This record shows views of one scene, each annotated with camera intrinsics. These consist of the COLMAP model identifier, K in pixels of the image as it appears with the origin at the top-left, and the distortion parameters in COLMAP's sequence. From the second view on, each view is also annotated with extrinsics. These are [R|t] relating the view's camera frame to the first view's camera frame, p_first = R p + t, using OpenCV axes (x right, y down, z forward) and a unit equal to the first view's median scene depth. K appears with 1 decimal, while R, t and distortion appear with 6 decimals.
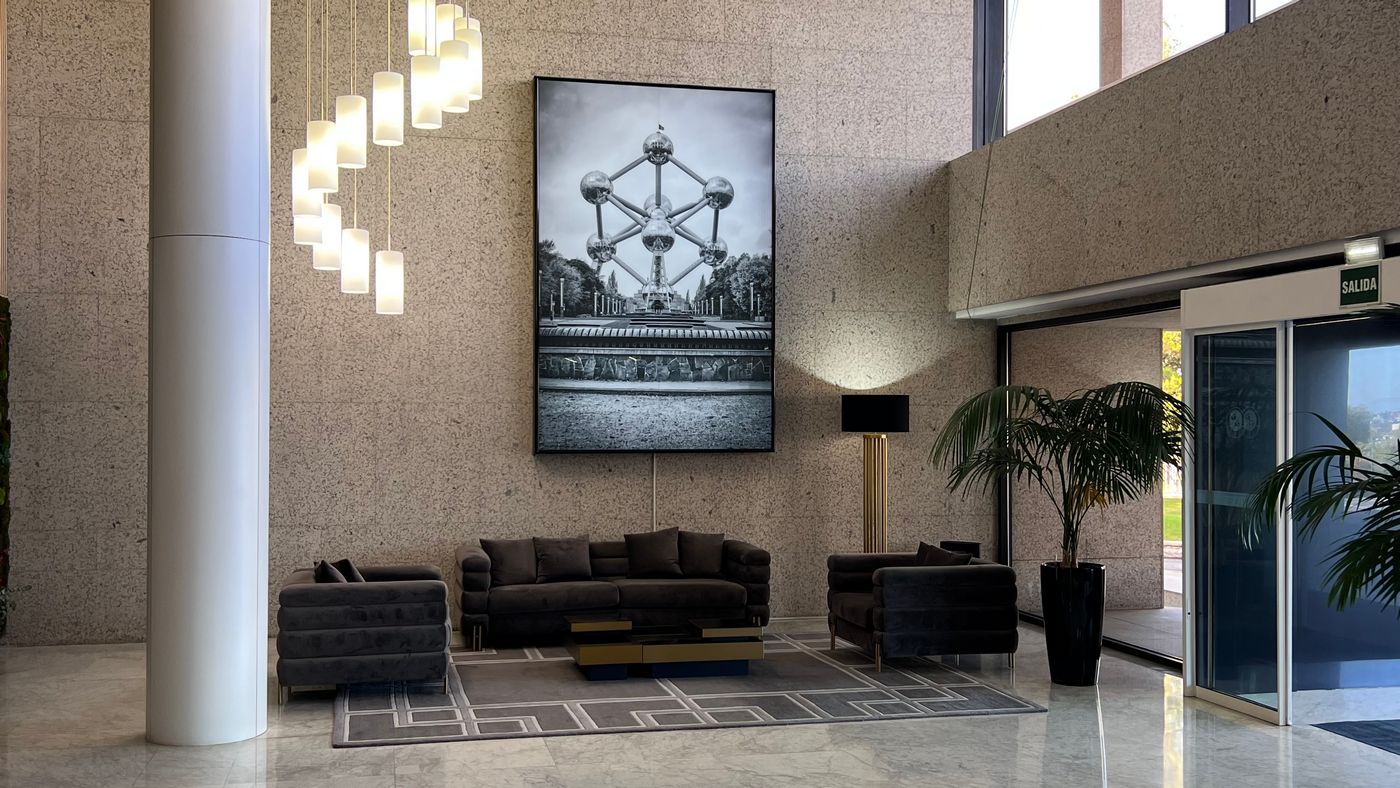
lens RADIAL K [[1359.2, 0, 700.0], [0, 1359.2, 394.0], [0, 0, 1]] dist [0.217402, -0.593720]
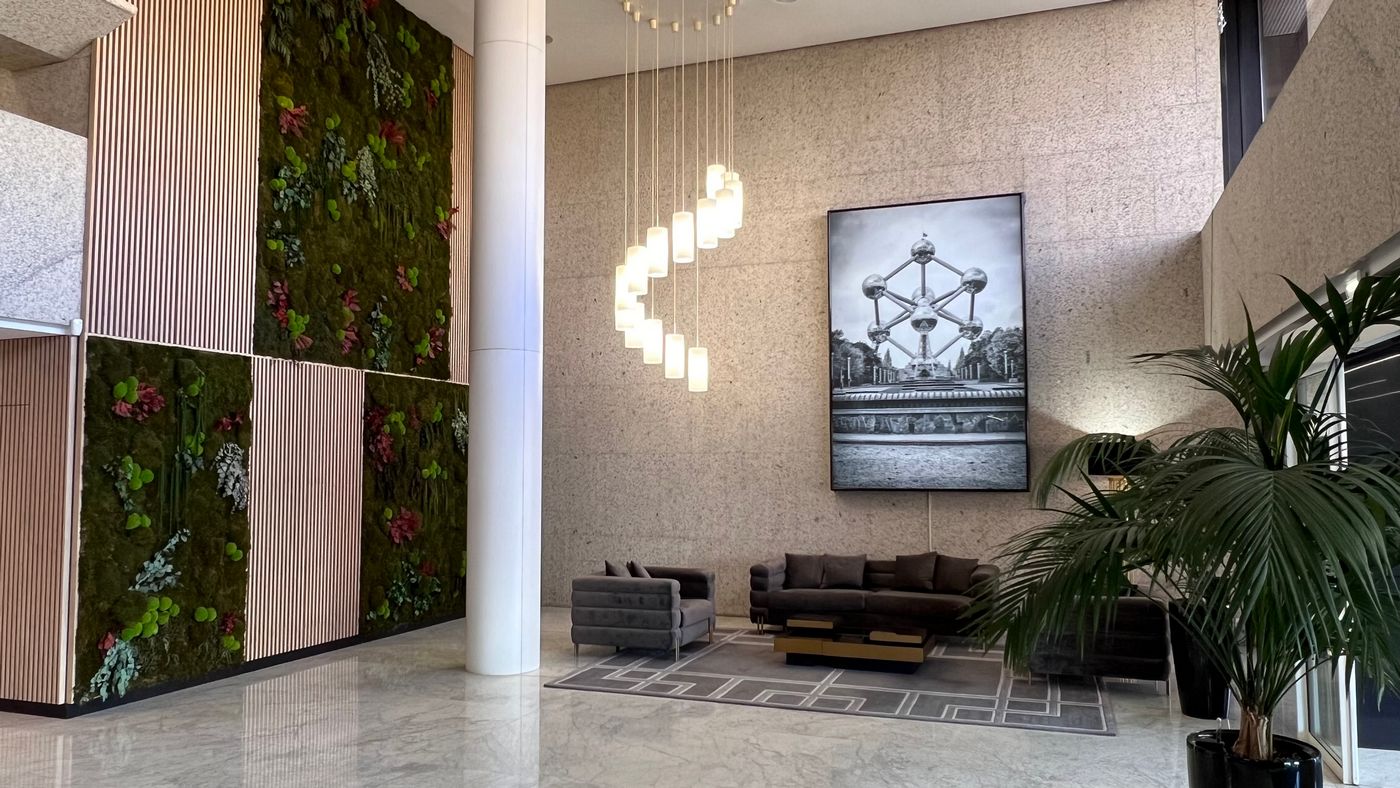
lens RADIAL K [[998.9, 0, 700.0], [0, 998.9, 394.0], [0, 0, 1]] dist [0.004669, 0.000725]
pose [[0.834339, -0.040962, -0.549727, 0.303884], [0.013085, 0.998426, -0.054537, 0.001384], [0.551096, 0.038309, 0.833562, 0.114953]]
